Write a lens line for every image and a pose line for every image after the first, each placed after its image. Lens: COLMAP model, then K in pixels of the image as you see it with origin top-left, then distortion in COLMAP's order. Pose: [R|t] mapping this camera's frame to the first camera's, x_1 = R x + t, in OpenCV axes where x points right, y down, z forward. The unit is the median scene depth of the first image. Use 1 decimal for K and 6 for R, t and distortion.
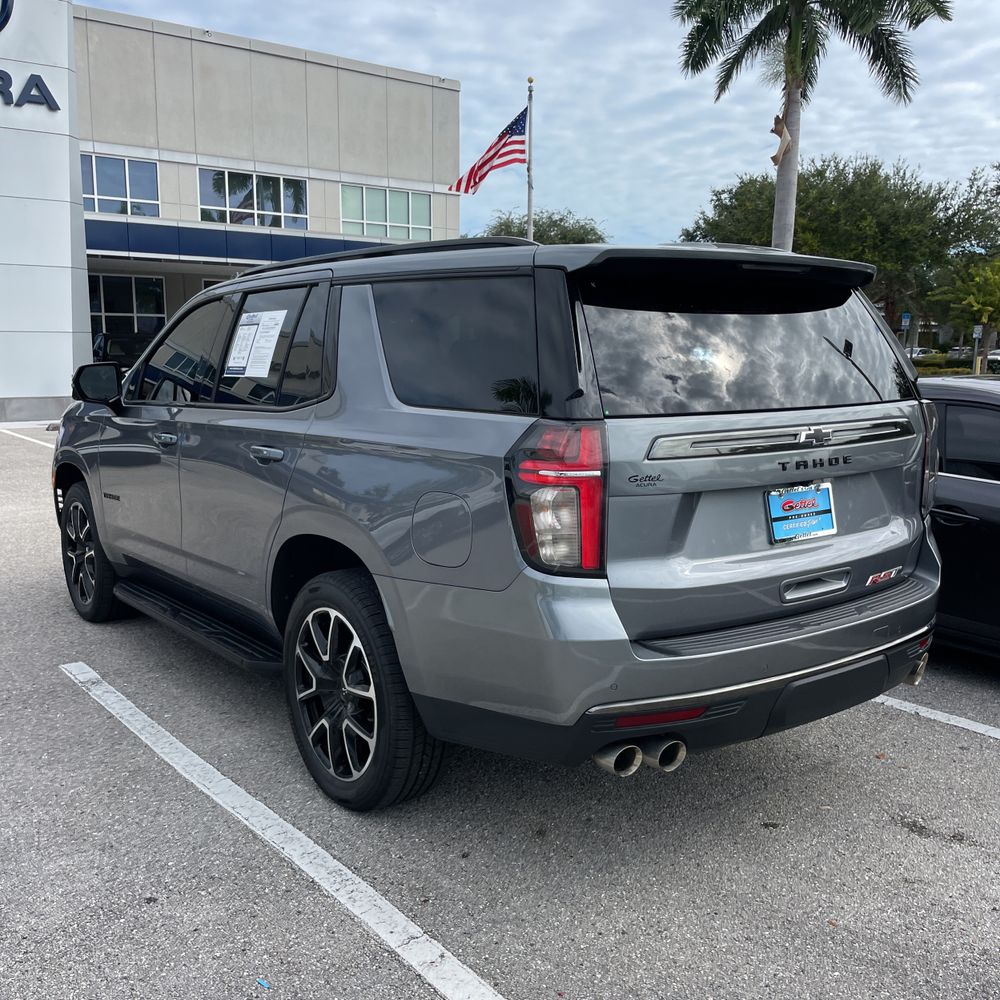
lens RADIAL K [[1017.9, 0, 500.0], [0, 1017.9, 500.0], [0, 0, 1]] dist [0.081788, -0.100713]
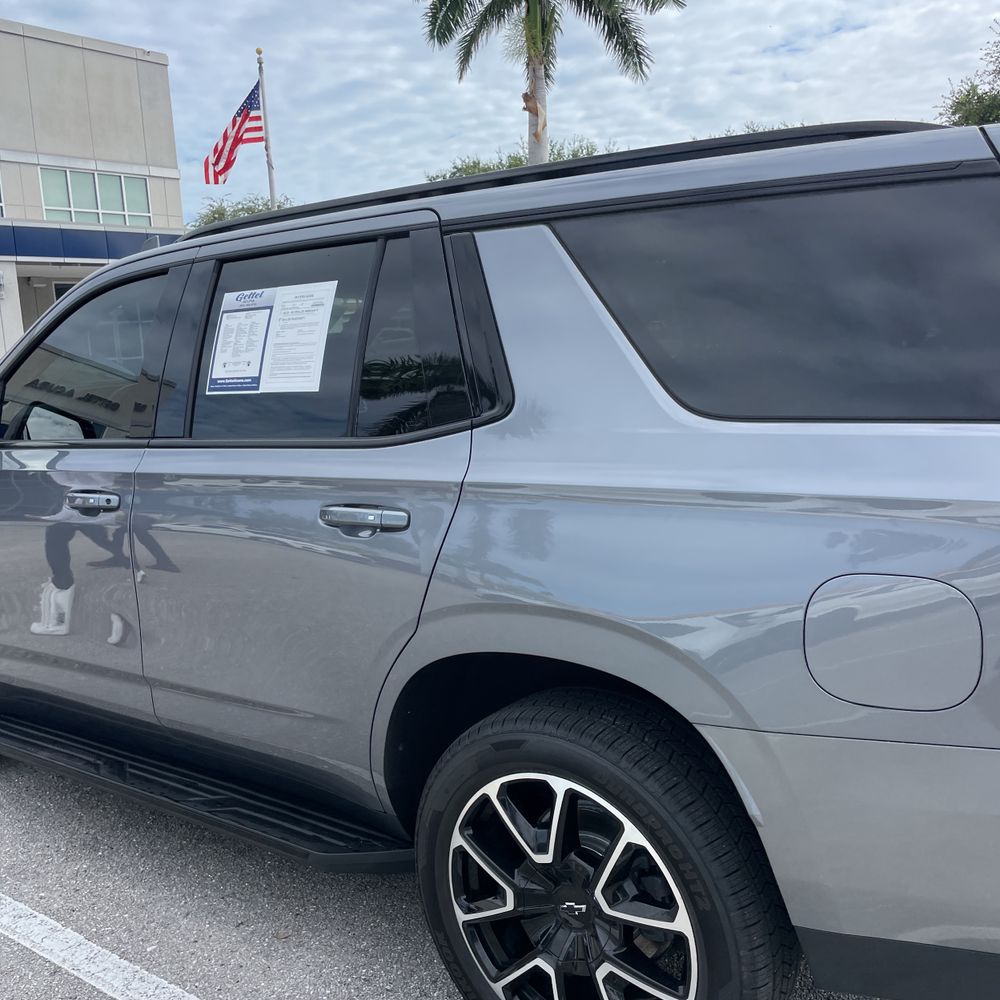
lens RADIAL K [[1018.4, 0, 497.3], [0, 1018.4, 488.4], [0, 0, 1]] dist [0.086257, -0.119908]
pose [[0.960185, -0.095443, 0.262554, -0.233806], [0.095774, 0.995336, 0.011568, -0.047209], [-0.262434, 0.014038, 0.964848, 0.306537]]
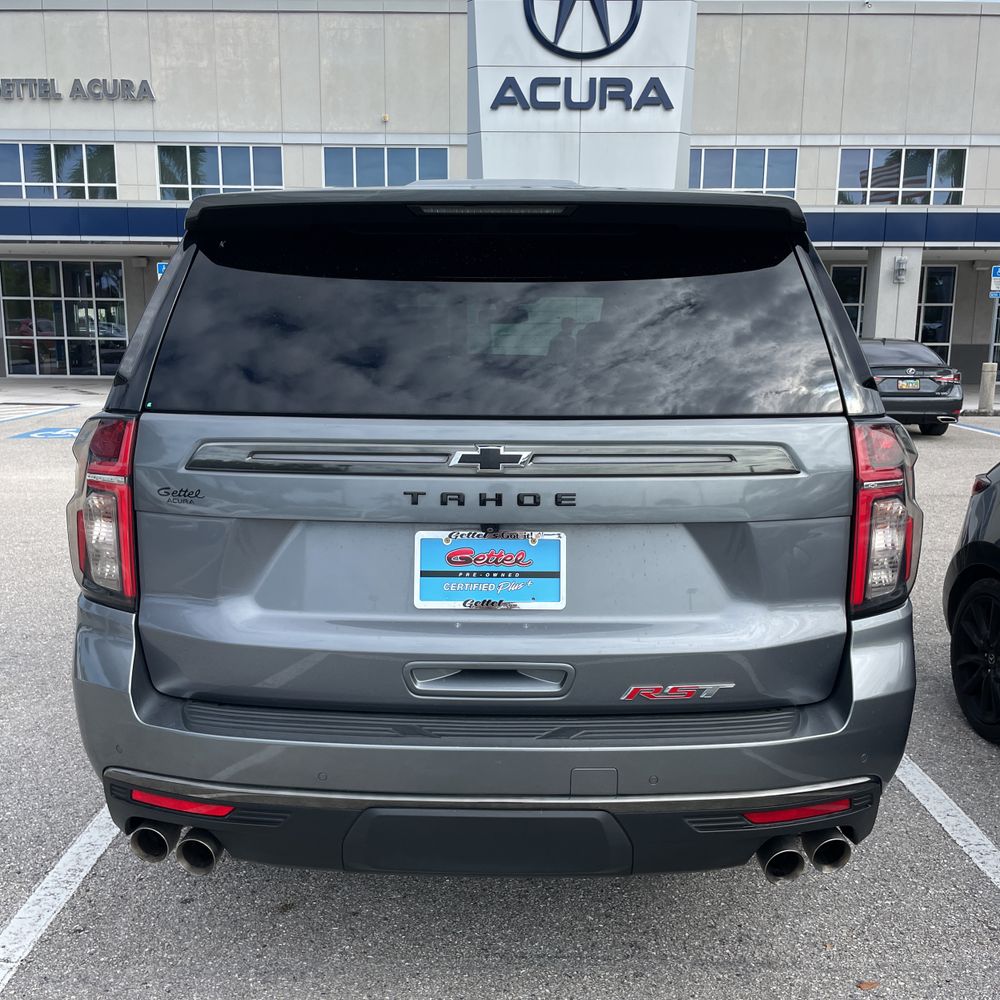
lens RADIAL K [[1019.5, 0, 506.8], [0, 1019.5, 507.4], [0, 0, 1]] dist [0.081823, -0.107711]
pose [[0.788212, 0.107832, -0.605883, 0.450012], [-0.098133, 0.993955, 0.049235, -0.040251], [0.607530, 0.020650, 0.794028, 0.298100]]
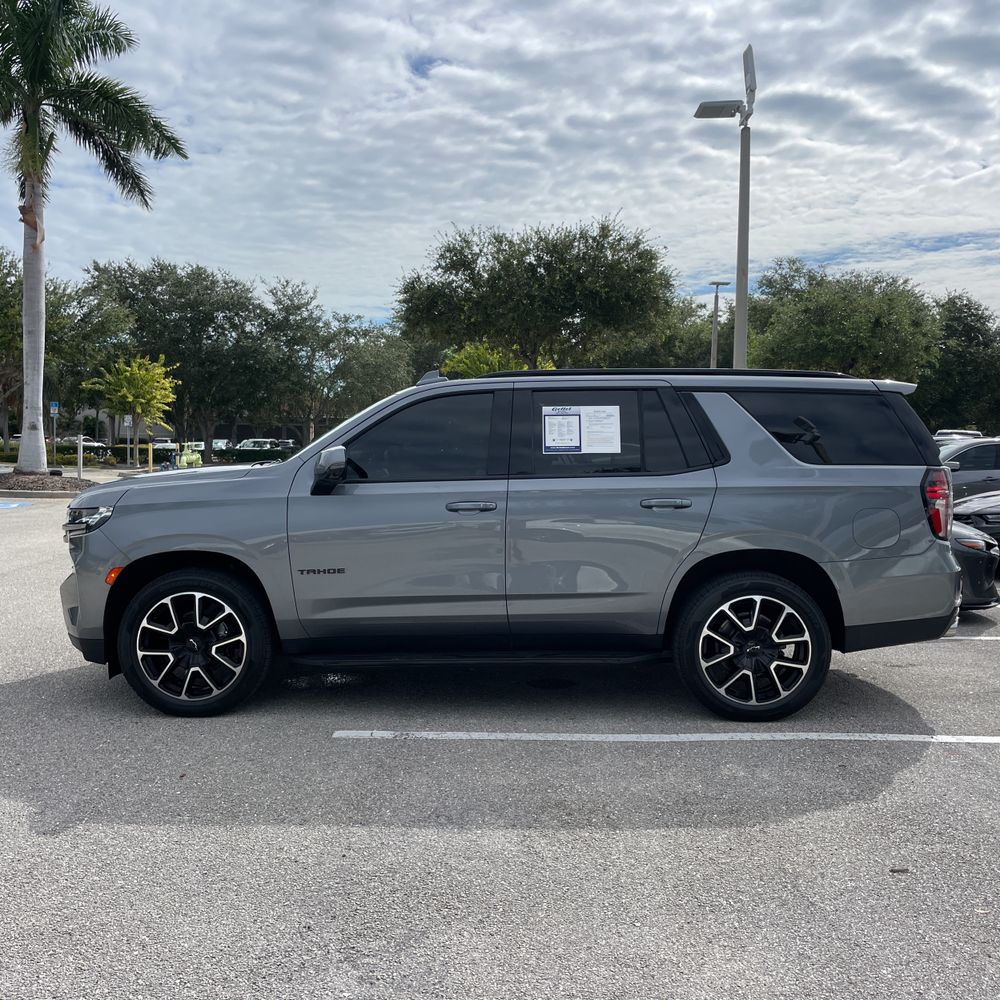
lens RADIAL K [[1017.9, 0, 500.0], [0, 1017.9, 500.0], [0, 0, 1]] dist [0.081788, -0.100713]
pose [[0.620330, -0.046886, 0.782938, -1.148451], [0.112341, 0.993231, -0.029530, -0.026453], [-0.776254, 0.106274, 0.621398, 0.213758]]
